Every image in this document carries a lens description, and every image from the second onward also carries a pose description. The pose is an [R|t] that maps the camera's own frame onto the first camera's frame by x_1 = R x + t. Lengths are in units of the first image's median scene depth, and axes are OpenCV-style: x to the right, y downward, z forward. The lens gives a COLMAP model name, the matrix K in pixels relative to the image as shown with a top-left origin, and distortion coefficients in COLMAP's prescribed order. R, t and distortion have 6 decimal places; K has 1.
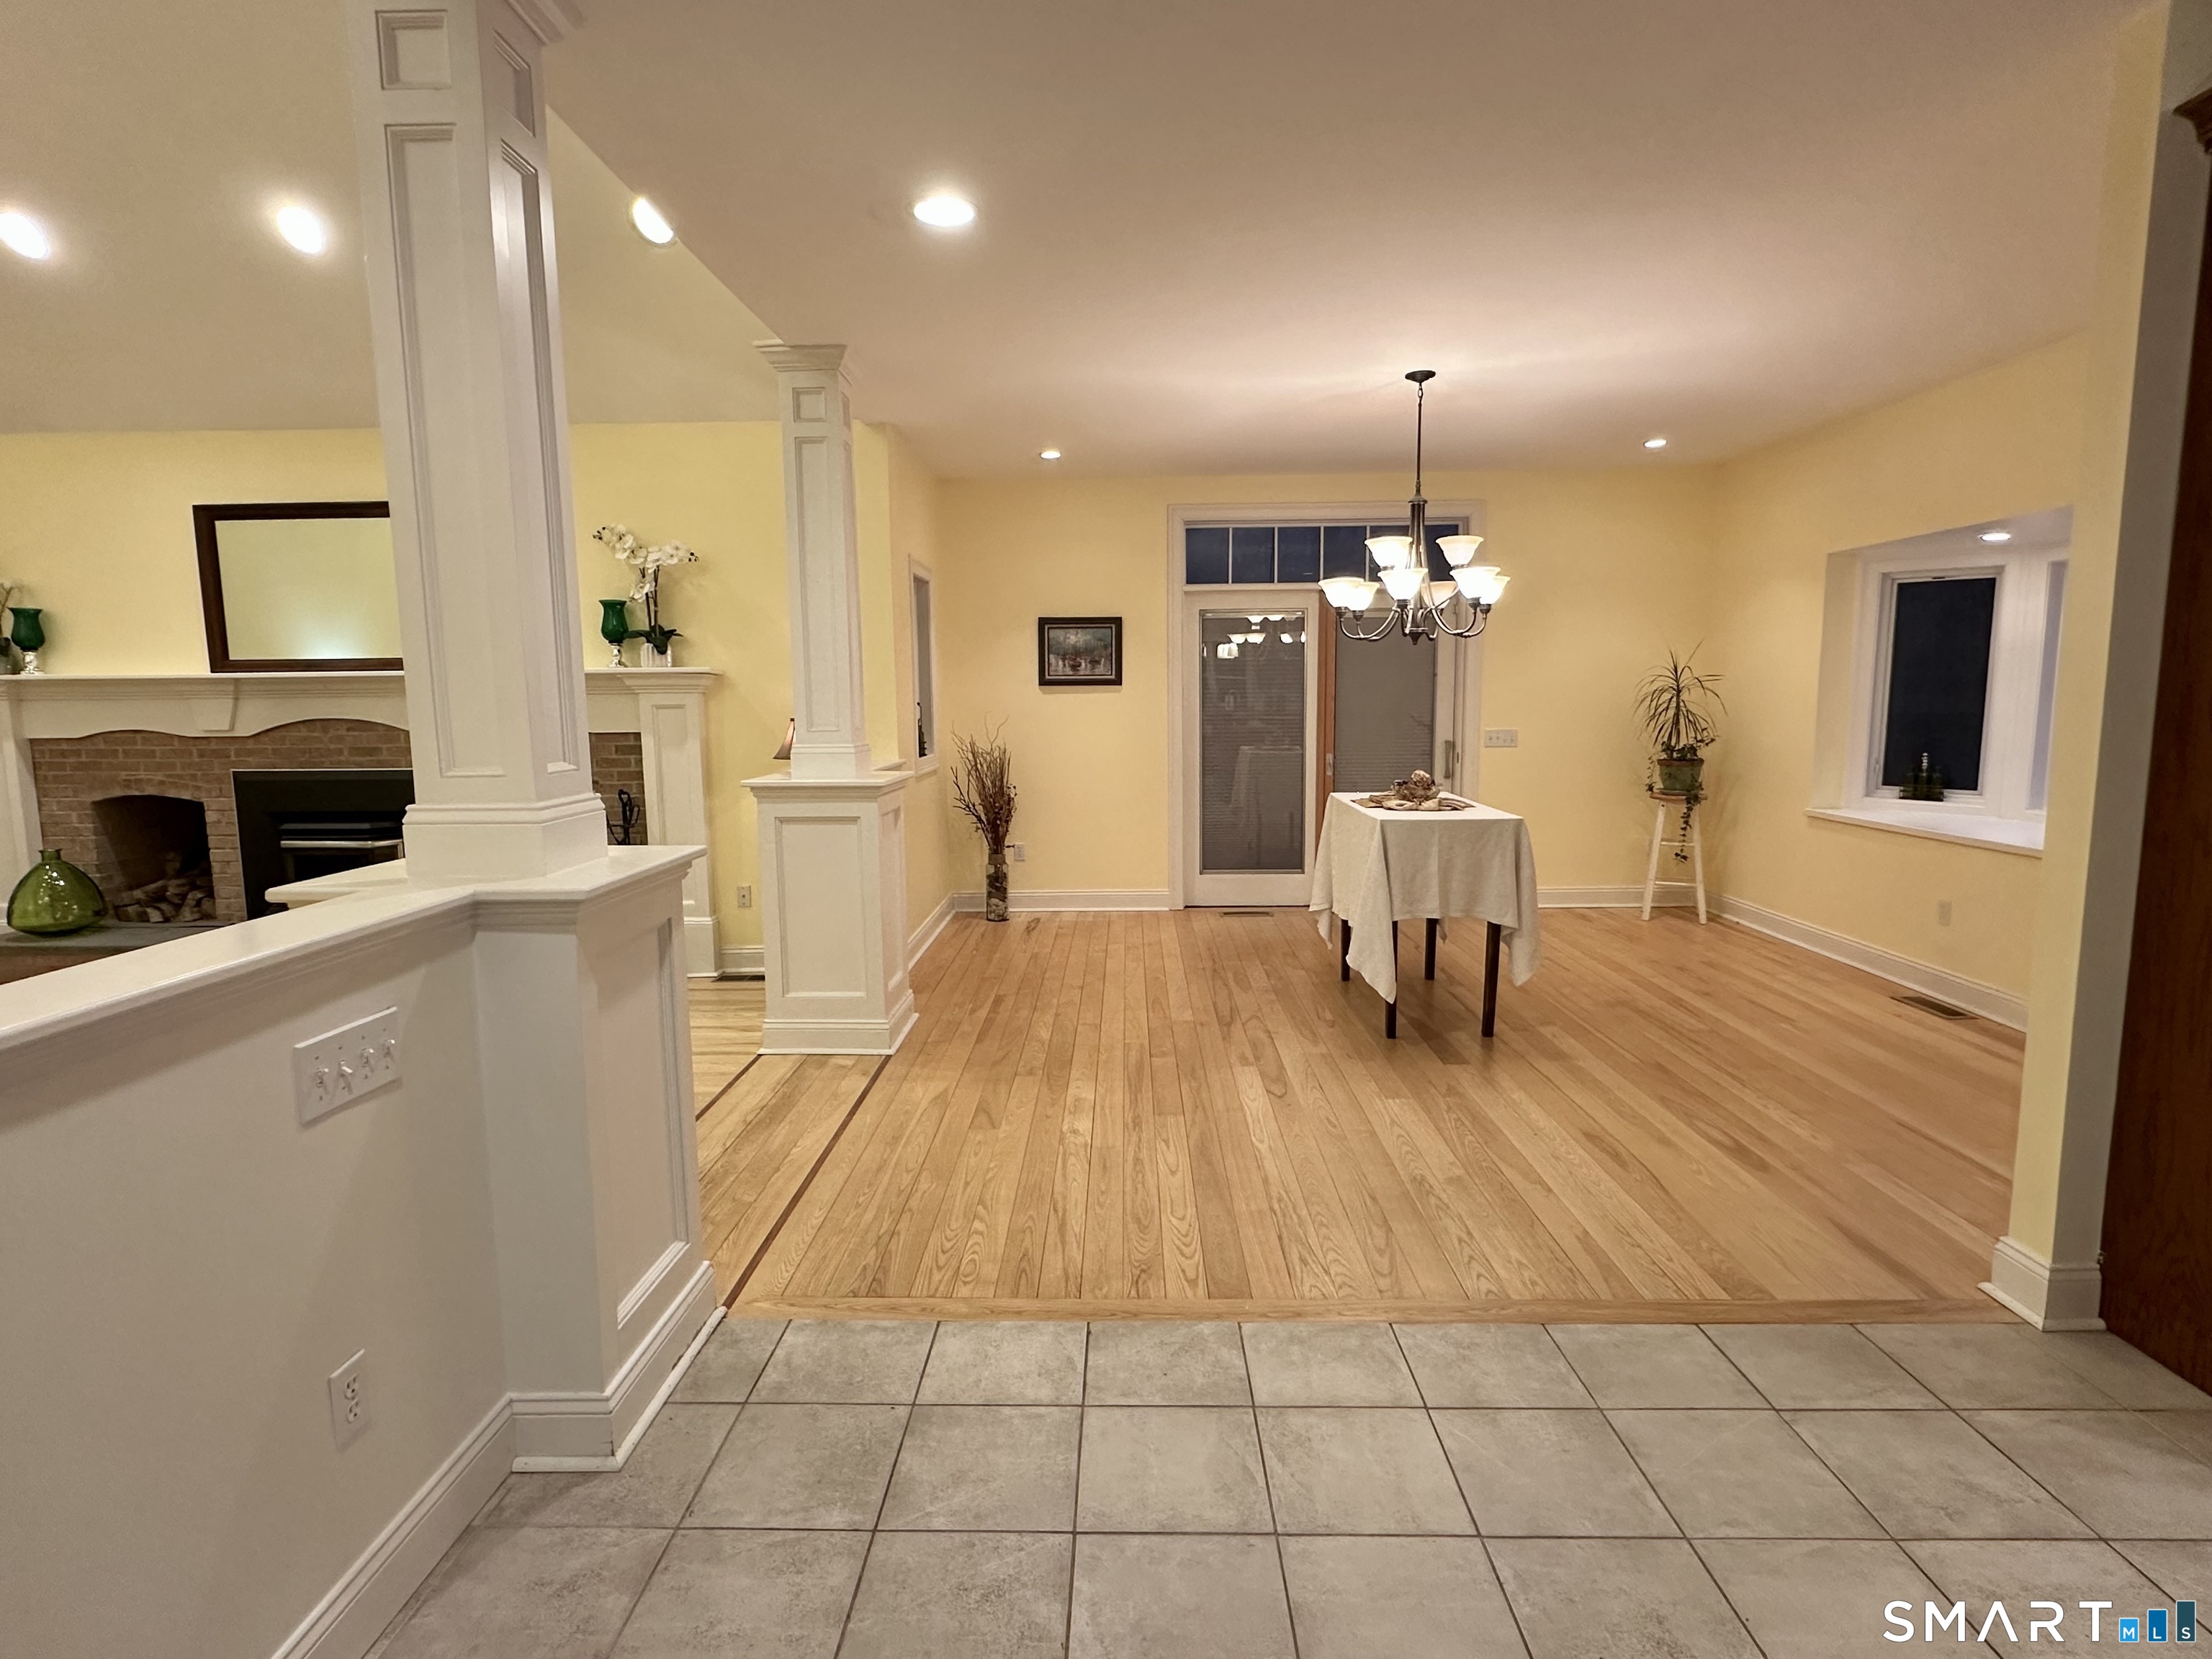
lens RADIAL K [[1099.5, 0, 1086.0], [0, 1099.5, 826.7], [0, 0, 1]] dist [-0.001472, 0.000126]
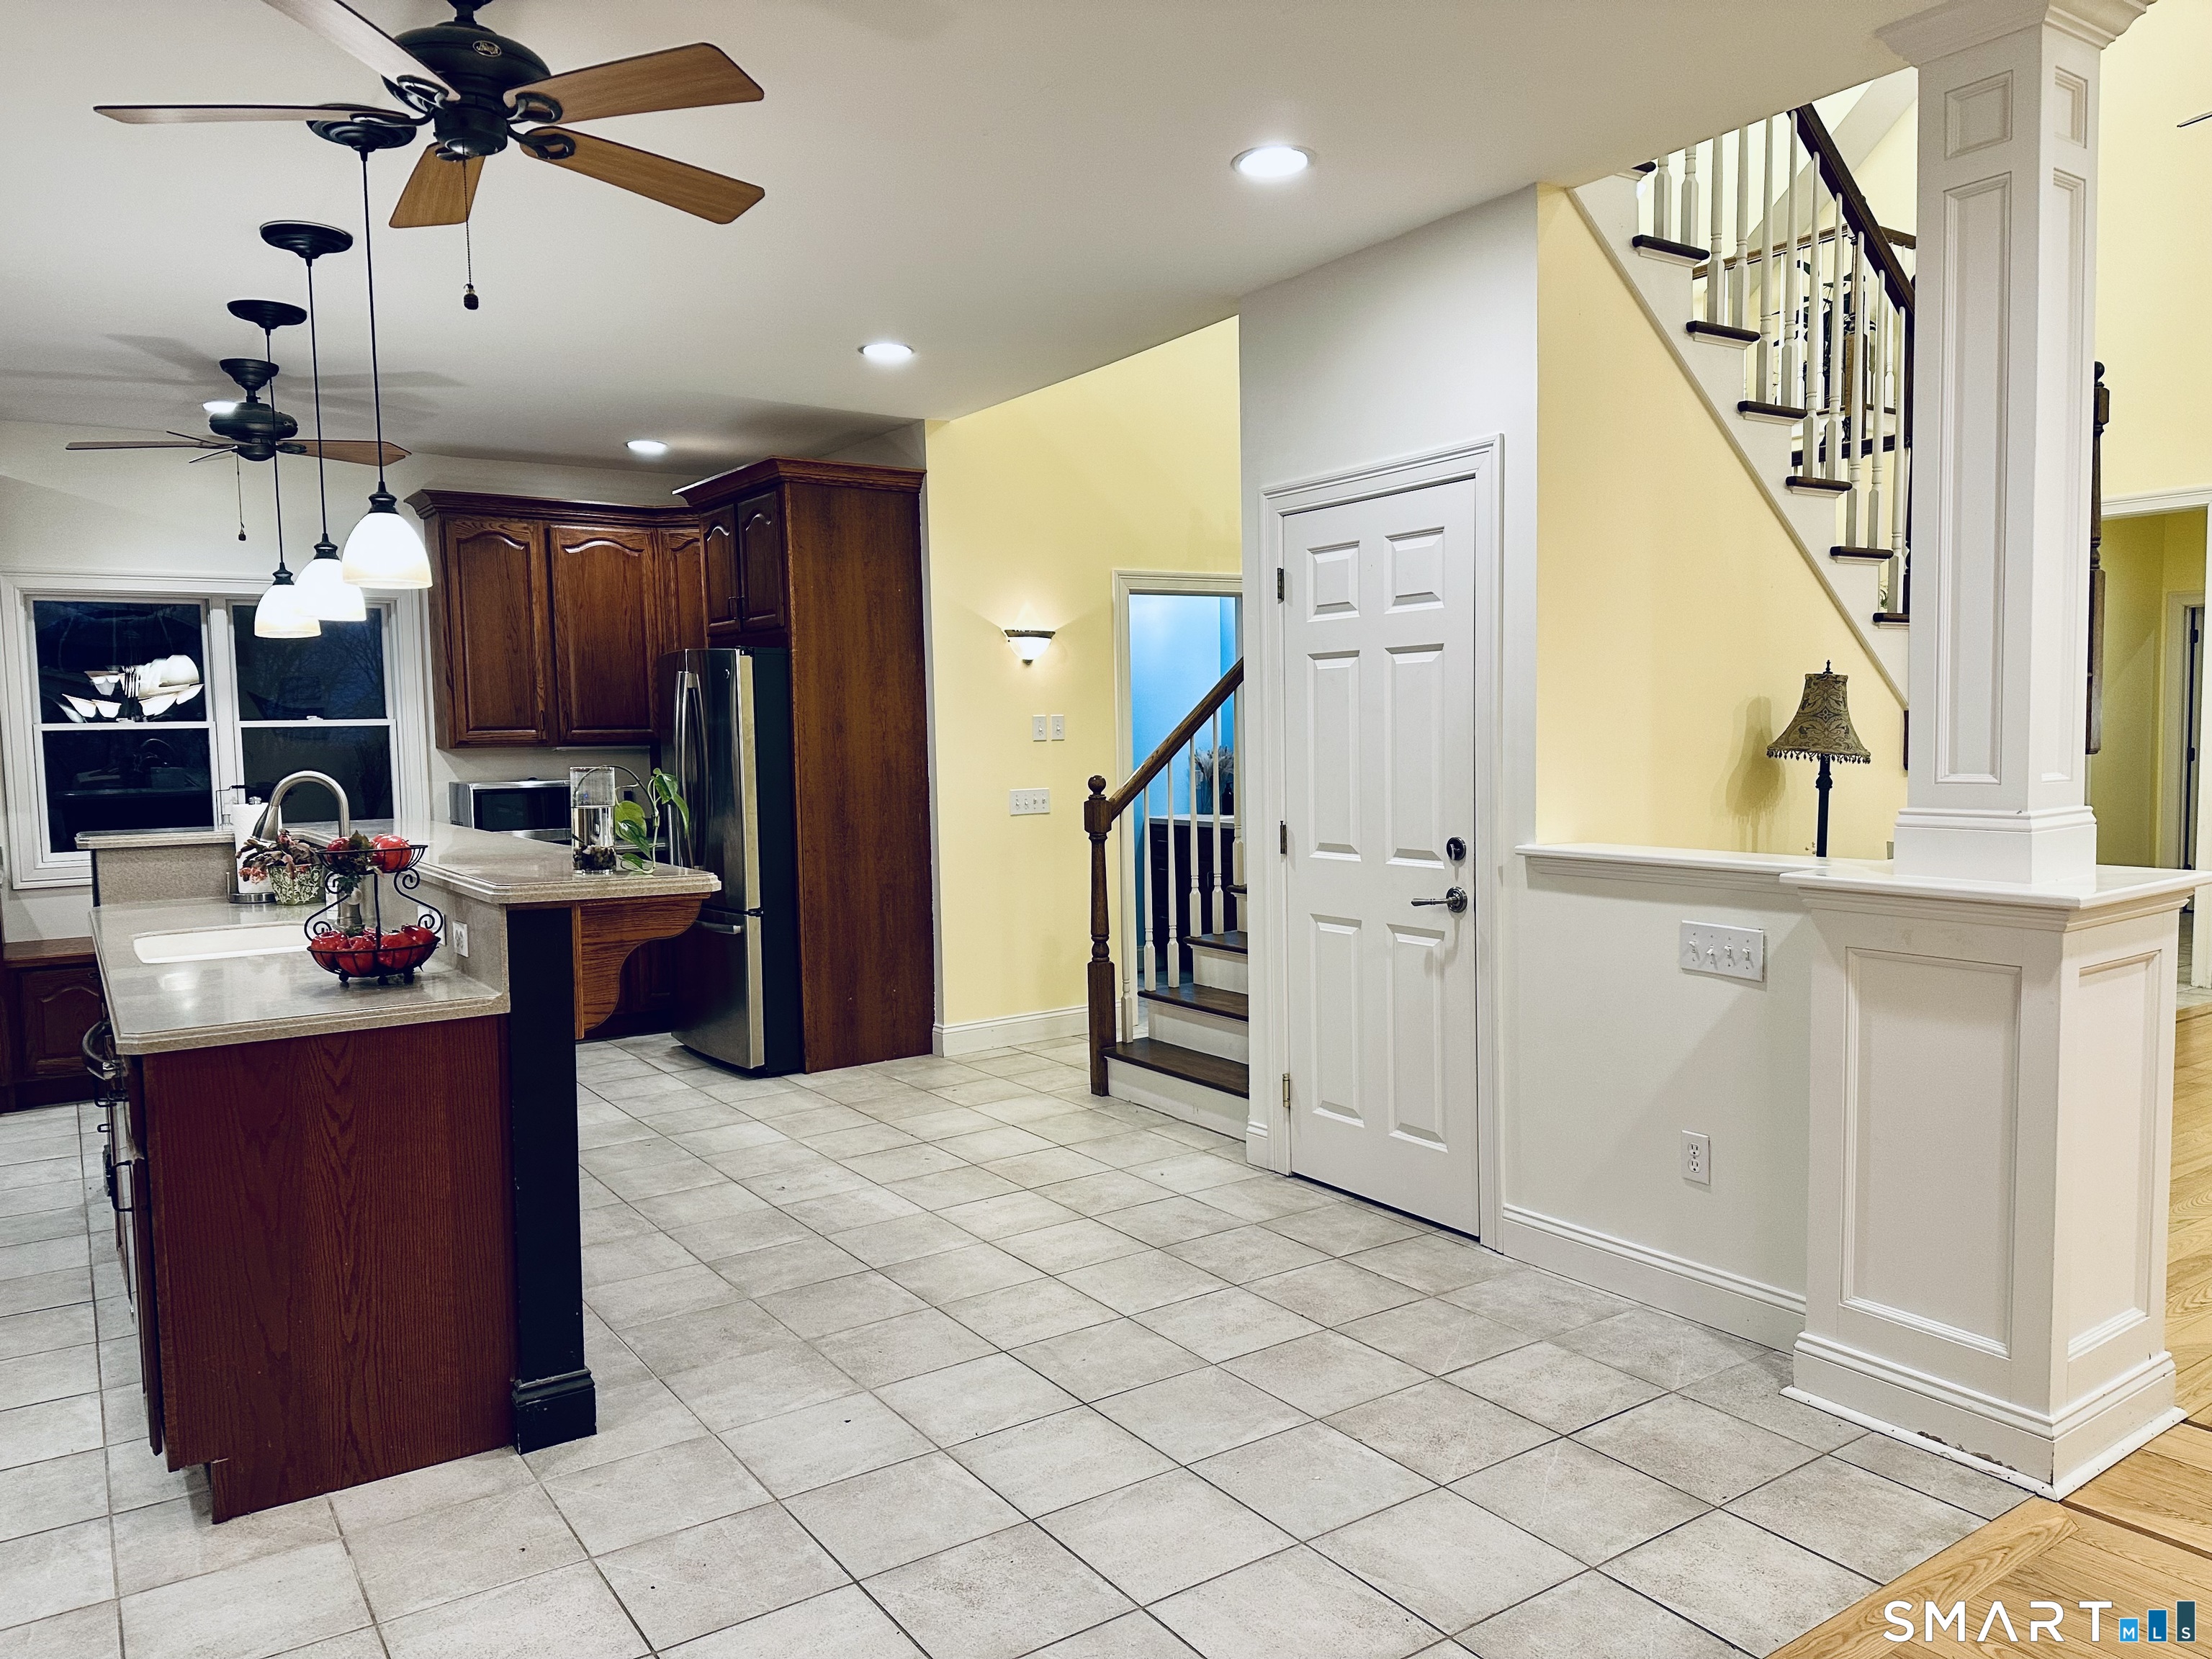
lens RADIAL K [[1535.5, 0, 1101.7], [0, 1535.5, 842.0], [0, 0, 1]] dist [-0.003770, -0.000953]
pose [[-0.811589, 0.071305, -0.579861, 1.115824], [-0.035815, 0.984585, 0.171201, -0.236922], [0.583130, 0.159713, -0.796525, 1.942112]]
